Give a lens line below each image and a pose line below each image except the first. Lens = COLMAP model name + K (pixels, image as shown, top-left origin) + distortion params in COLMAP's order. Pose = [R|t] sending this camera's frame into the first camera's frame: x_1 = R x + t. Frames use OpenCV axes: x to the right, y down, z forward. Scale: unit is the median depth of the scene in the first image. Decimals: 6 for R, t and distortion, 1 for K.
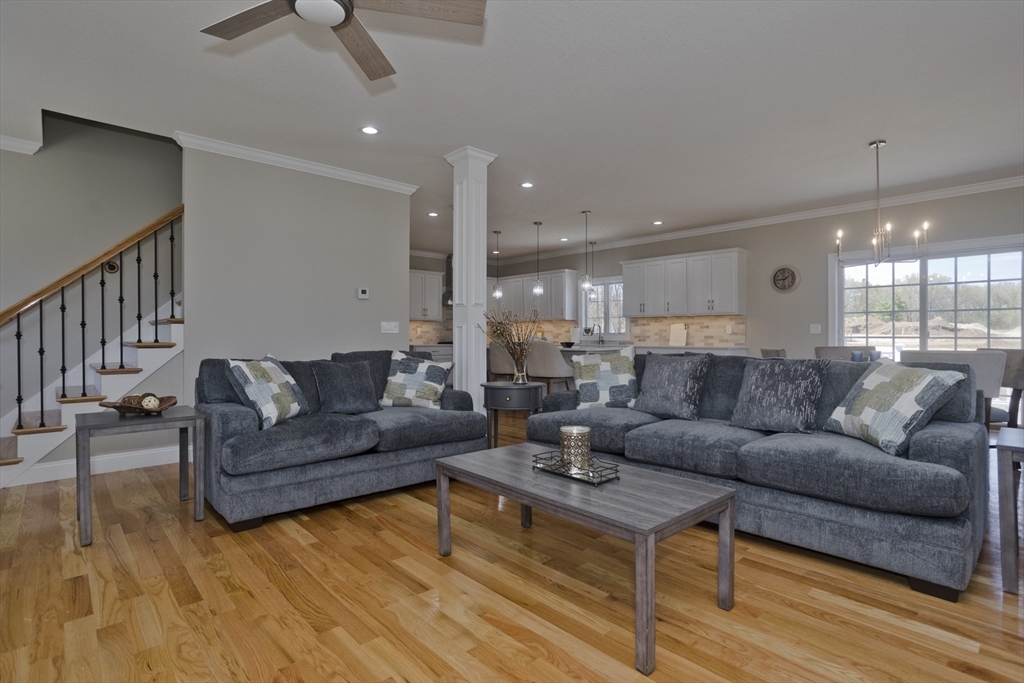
lens RADIAL K [[493.9, 0, 518.8], [0, 493.9, 341.3], [0, 0, 1]] dist [-0.002160, 0.002887]
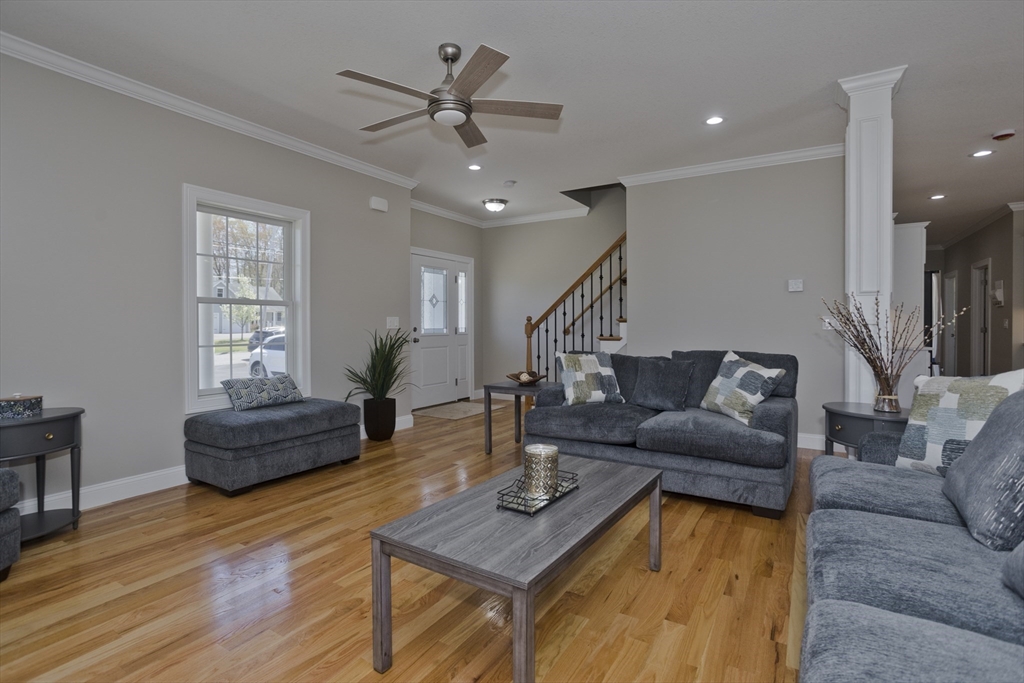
lens RADIAL K [[493.9, 0, 521.2], [0, 493.9, 337.7], [0, 0, 1]] dist [-0.002160, 0.002887]
pose [[0.286196, 0.023571, -0.957881, 0.558959], [-0.002764, 0.999714, 0.023775, -0.028719], [0.958167, -0.004157, 0.286179, 0.407835]]
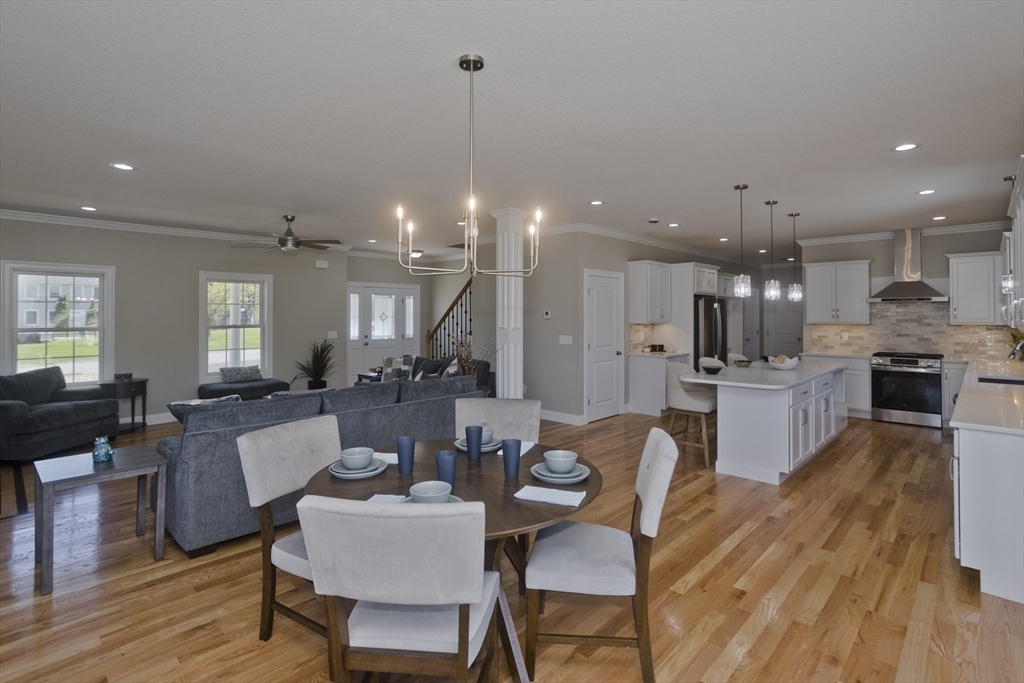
lens RADIAL K [[493.9, 0, 511.6], [0, 493.9, 312.1], [0, 0, 1]] dist [-0.002160, 0.002887]
pose [[0.061474, -0.009490, -0.998064, 1.489276], [-0.002854, 0.999949, -0.009683, -0.125189], [0.998105, 0.003444, 0.061444, 1.175470]]
